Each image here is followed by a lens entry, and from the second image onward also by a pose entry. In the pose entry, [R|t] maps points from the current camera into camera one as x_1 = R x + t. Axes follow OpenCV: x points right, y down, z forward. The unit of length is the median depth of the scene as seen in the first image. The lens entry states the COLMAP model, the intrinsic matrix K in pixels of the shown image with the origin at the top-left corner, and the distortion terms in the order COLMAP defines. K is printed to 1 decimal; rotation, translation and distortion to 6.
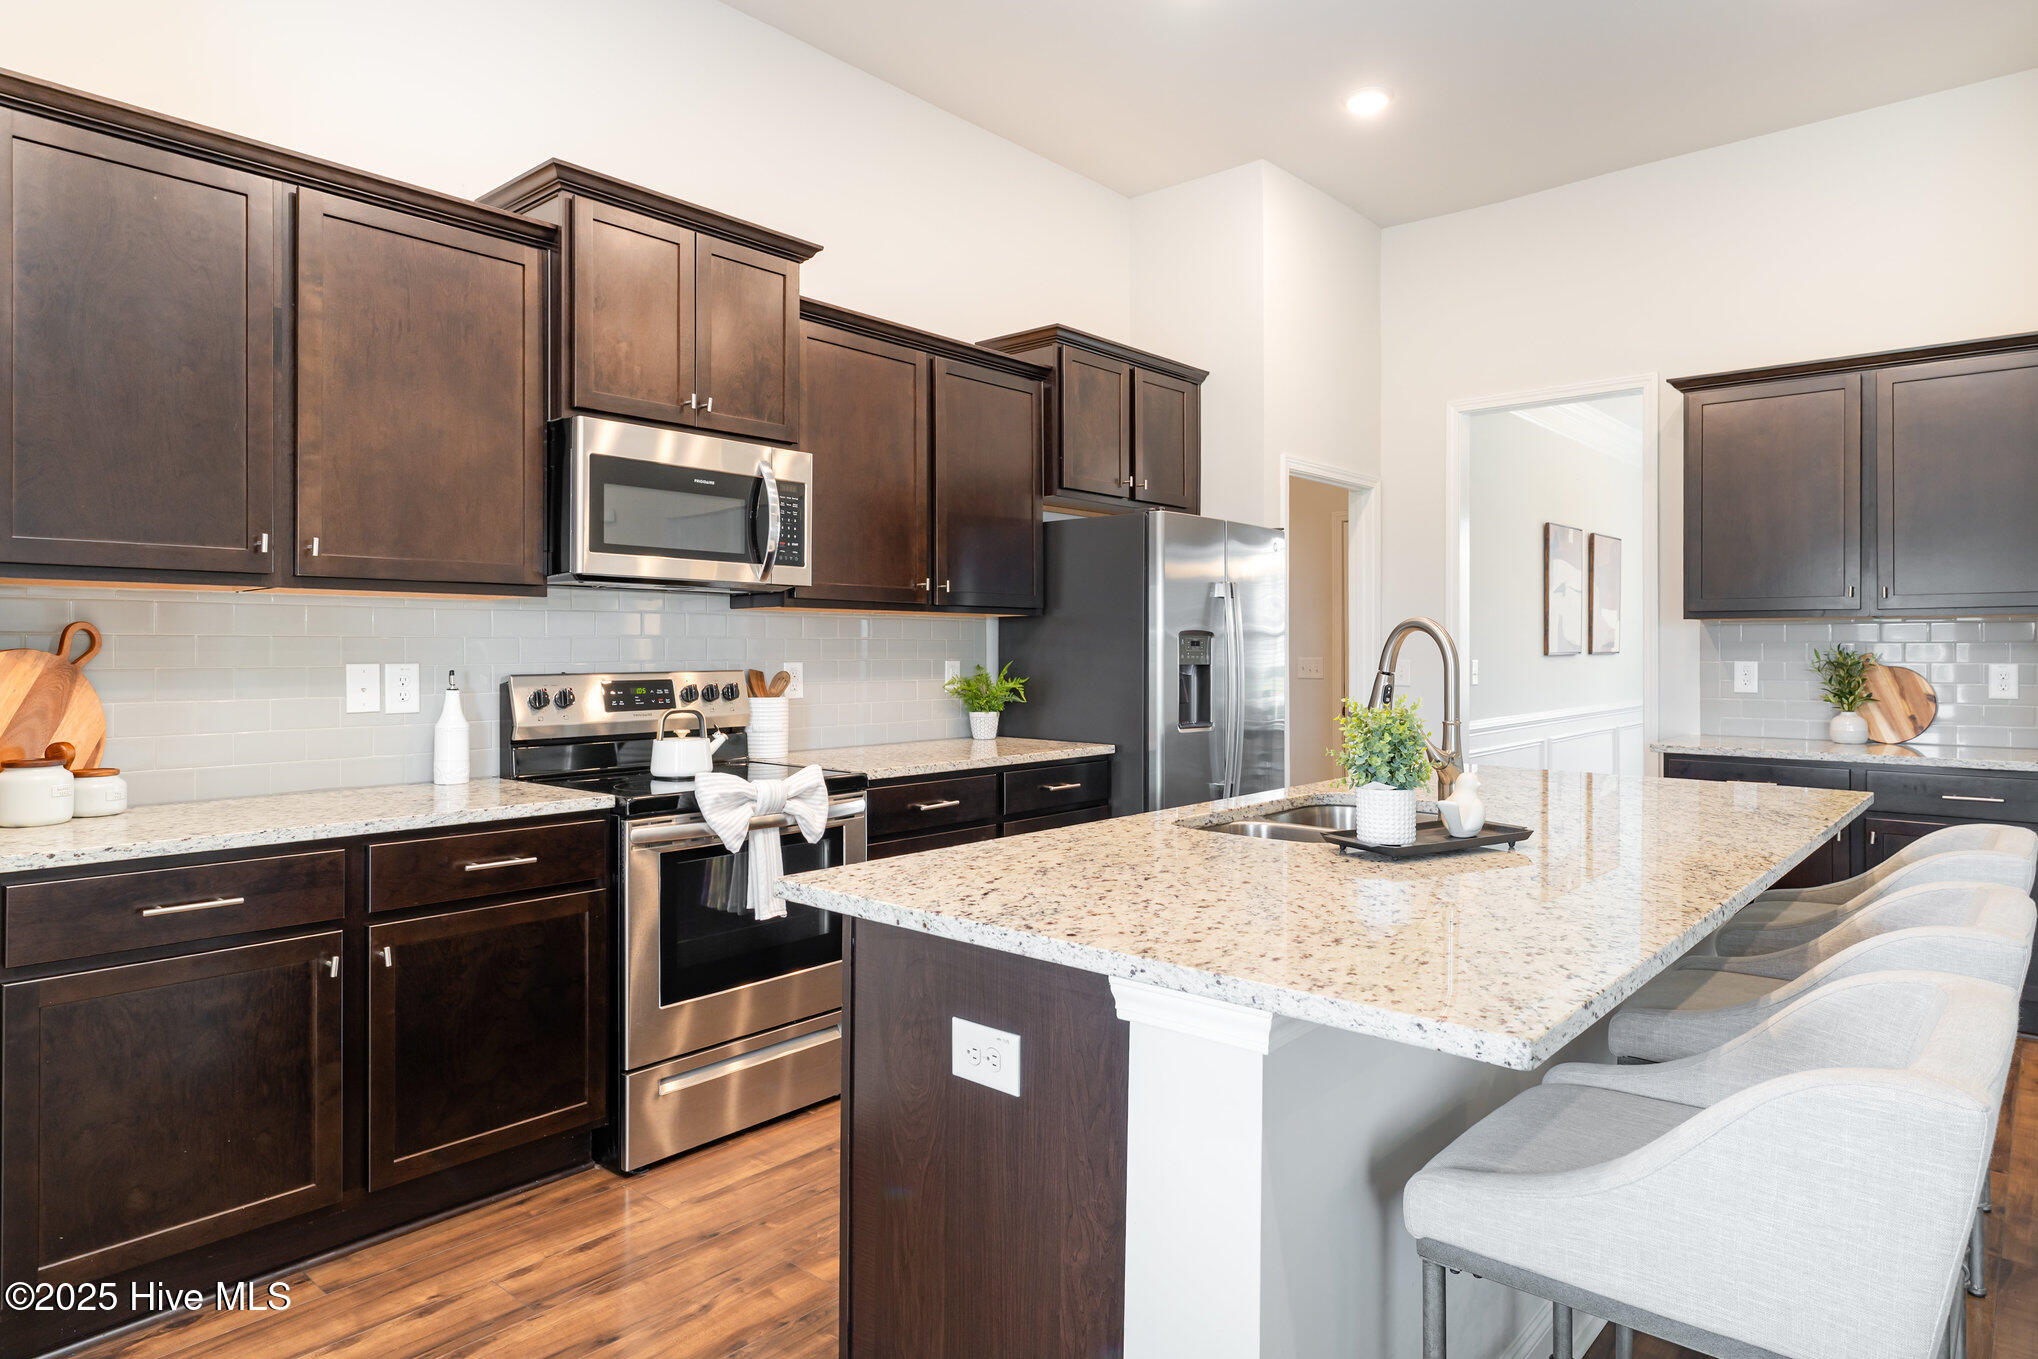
lens RADIAL K [[1194.3, 0, 1014.9], [0, 1194.3, 650.7], [0, 0, 1]] dist [0.002081, 0.001510]
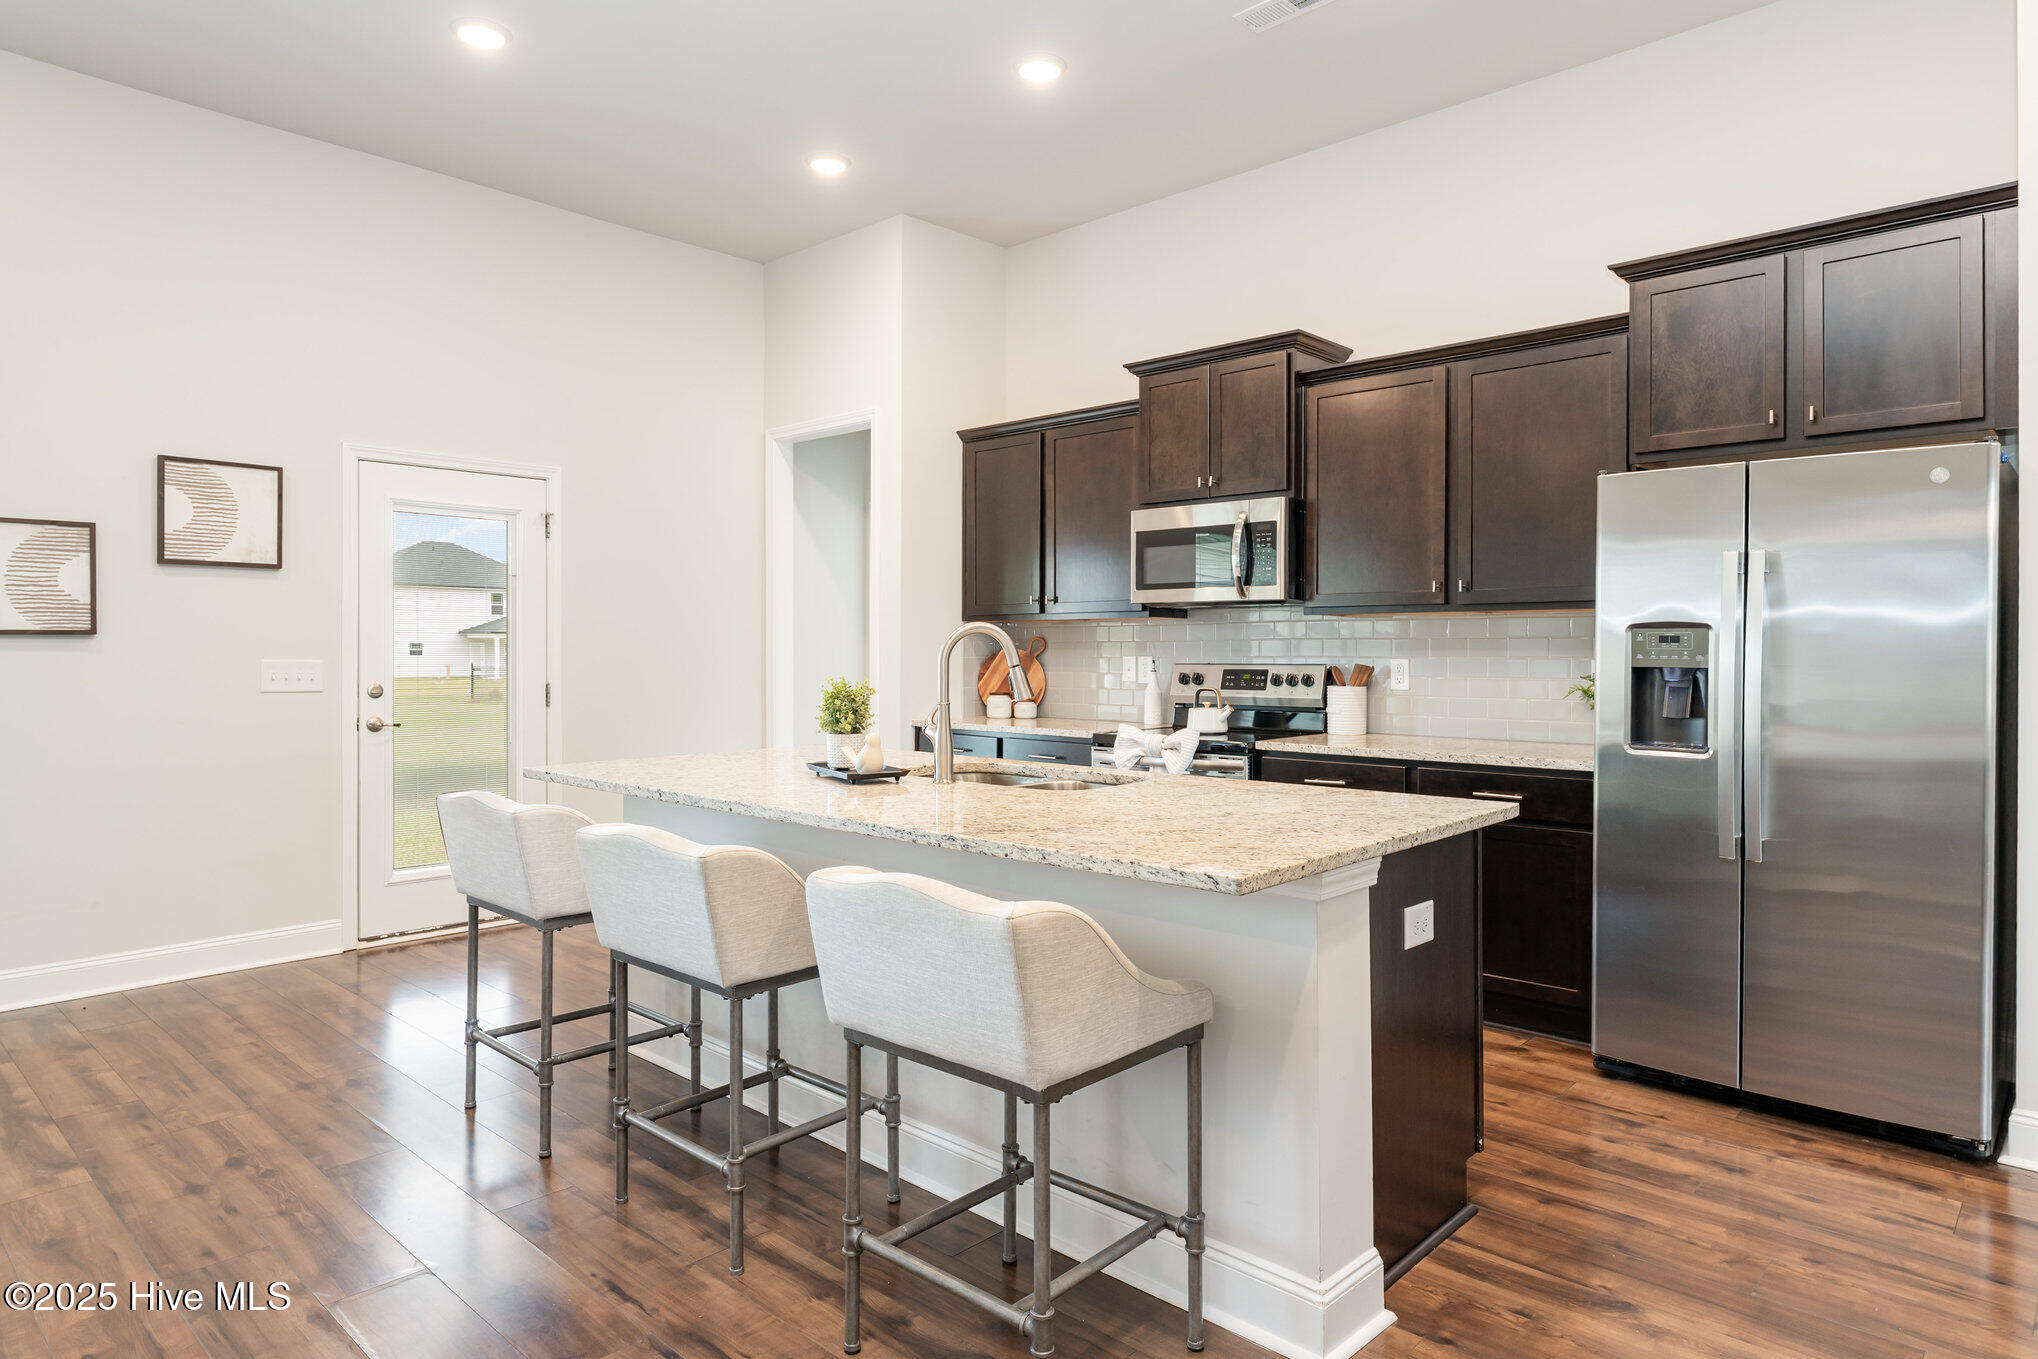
lens RADIAL K [[1194.3, 0, 1014.9], [0, 1194.3, 650.7], [0, 0, 1]] dist [0.002081, 0.001510]
pose [[-0.022057, 0.001623, -0.999755, 1.157321], [-0.000224, 0.999999, 0.001628, -0.000034], [0.999757, 0.000260, -0.022057, 0.752620]]
